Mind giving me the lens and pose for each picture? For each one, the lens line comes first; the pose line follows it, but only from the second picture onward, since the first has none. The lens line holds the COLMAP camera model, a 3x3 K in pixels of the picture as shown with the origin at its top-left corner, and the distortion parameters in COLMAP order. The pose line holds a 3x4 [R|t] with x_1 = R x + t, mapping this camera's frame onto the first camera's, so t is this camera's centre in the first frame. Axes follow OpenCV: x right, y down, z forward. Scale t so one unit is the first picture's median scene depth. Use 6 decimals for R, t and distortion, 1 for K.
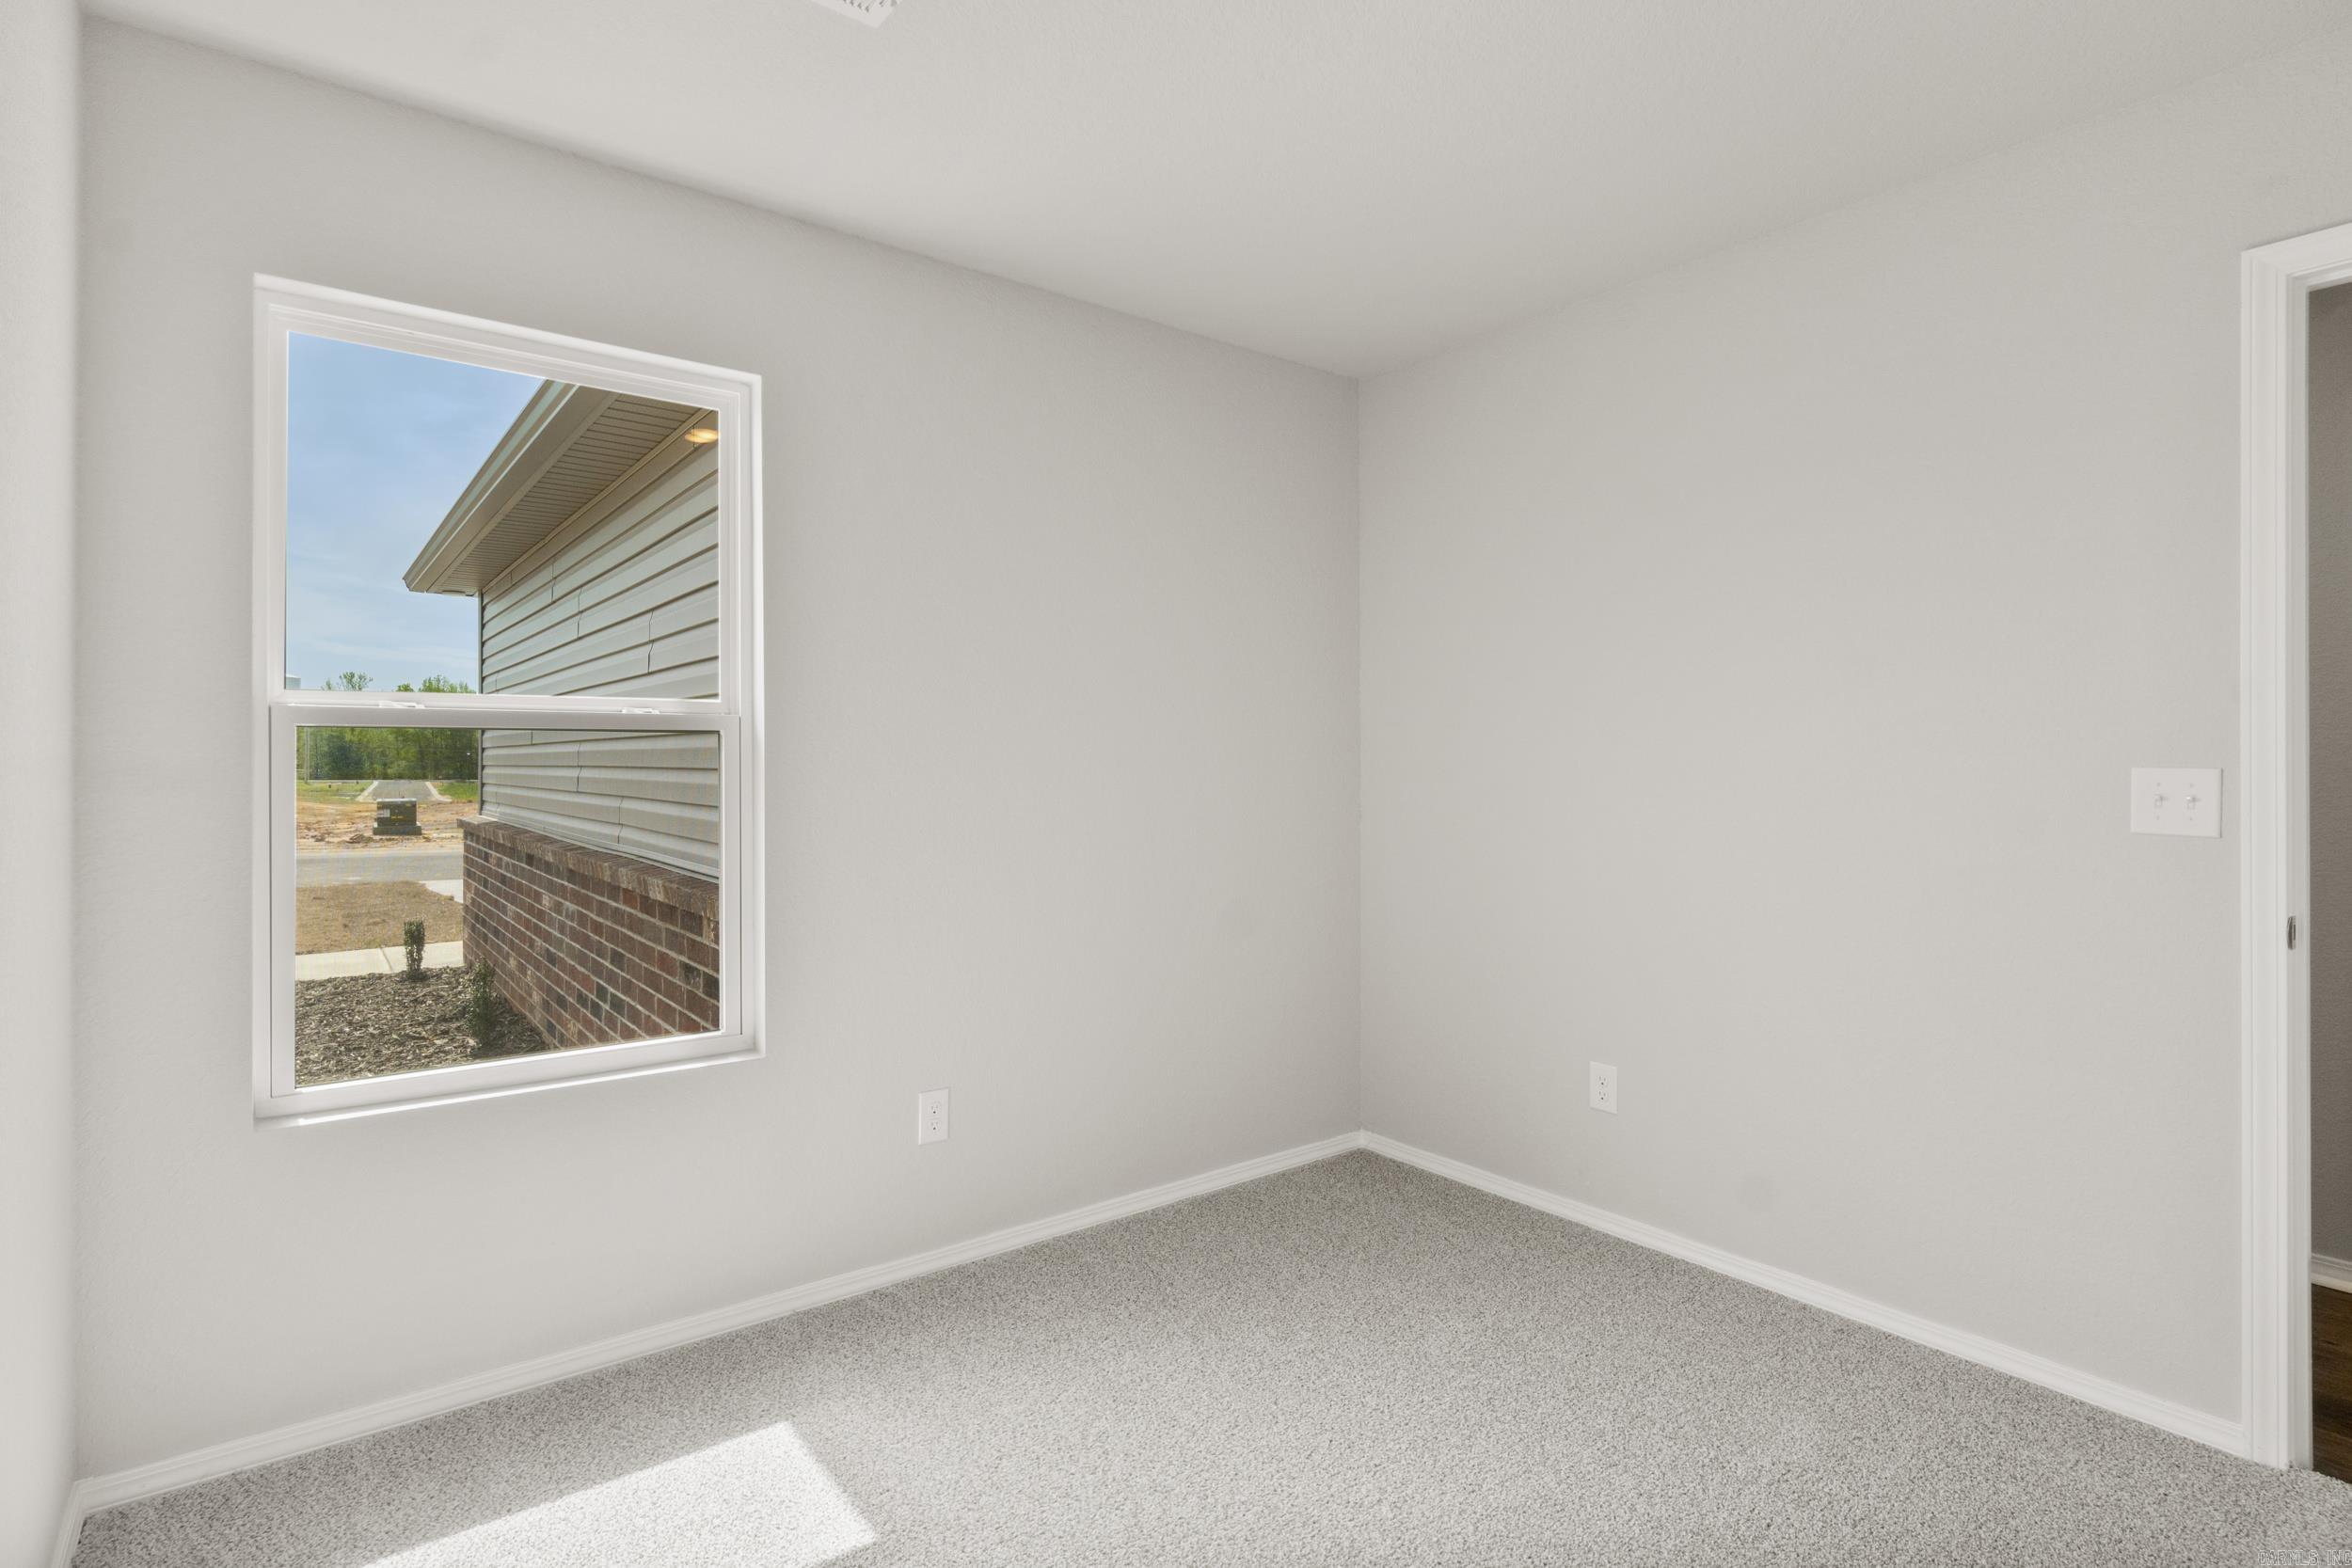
lens RADIAL K [[1160.2, 0, 1176.9], [0, 1160.2, 775.4], [0, 0, 1]] dist [-0.010833, 0.002879]
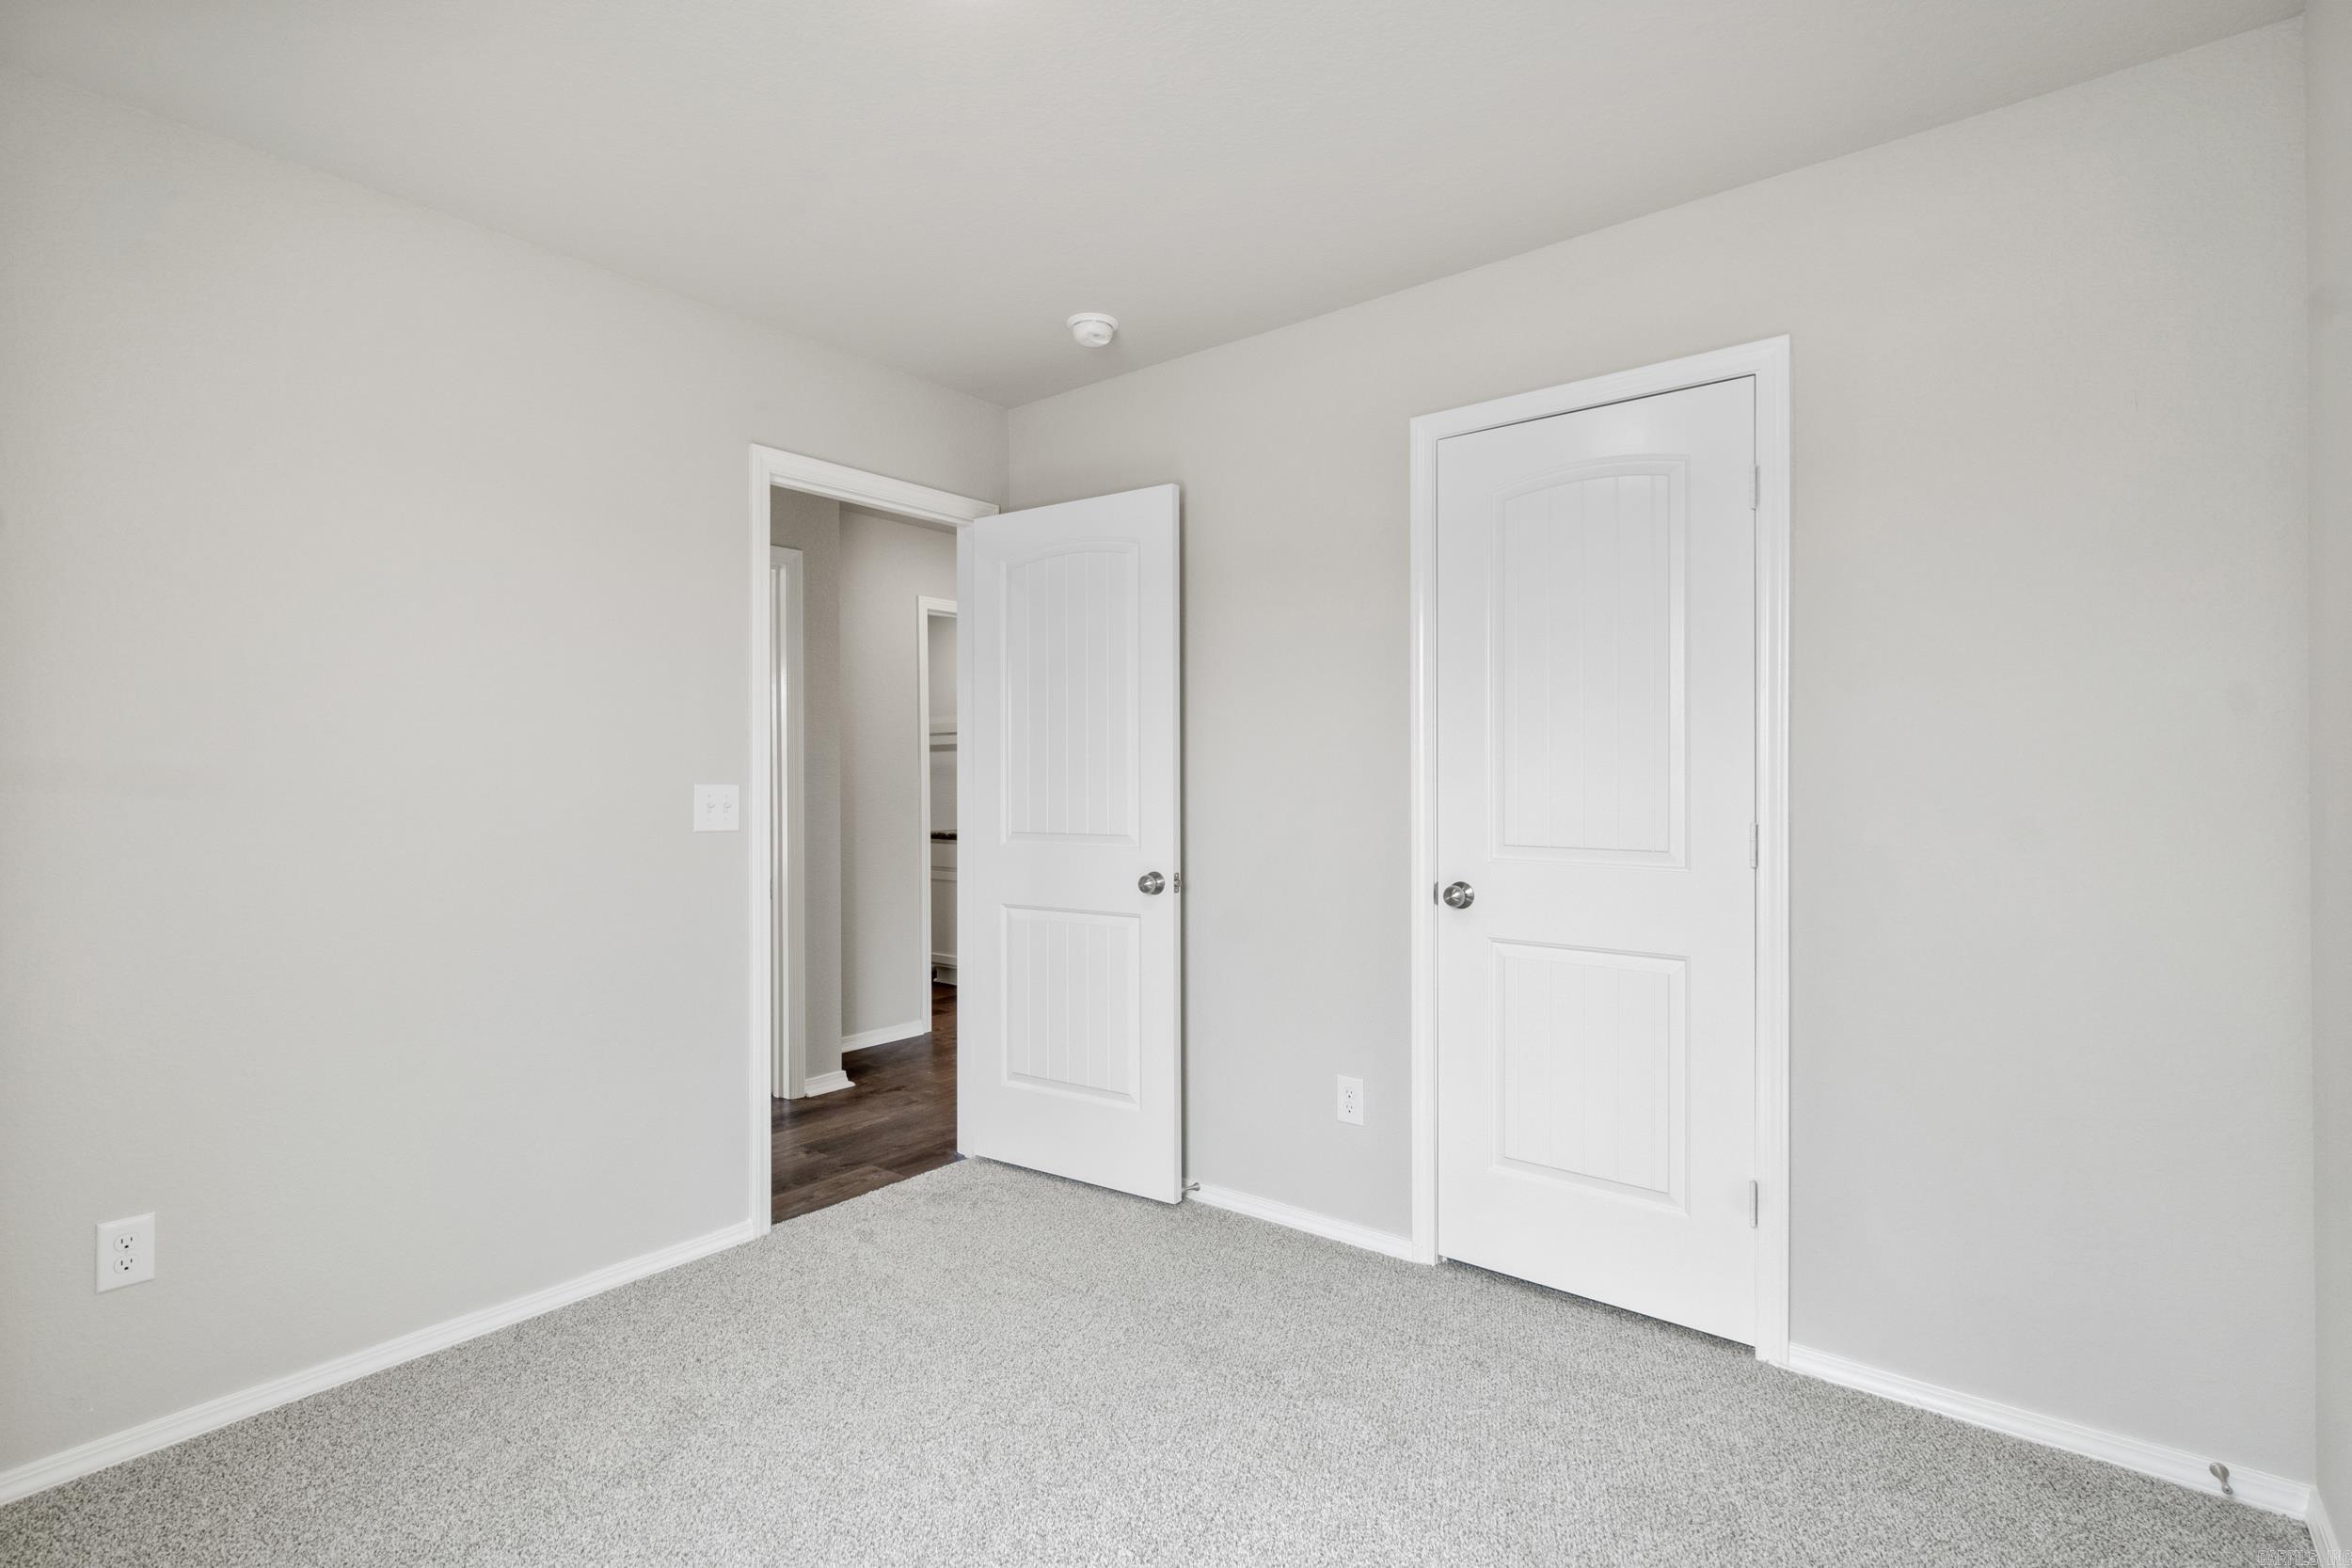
lens RADIAL K [[1160.2, 0, 1173.8], [0, 1160.2, 784.6], [0, 0, 1]] dist [-0.010833, 0.002879]
pose [[-0.262028, -0.006609, 0.965038, -0.651031], [0.010067, 0.999903, 0.009581, -0.013588], [-0.965008, 0.012225, -0.261936, 0.816477]]
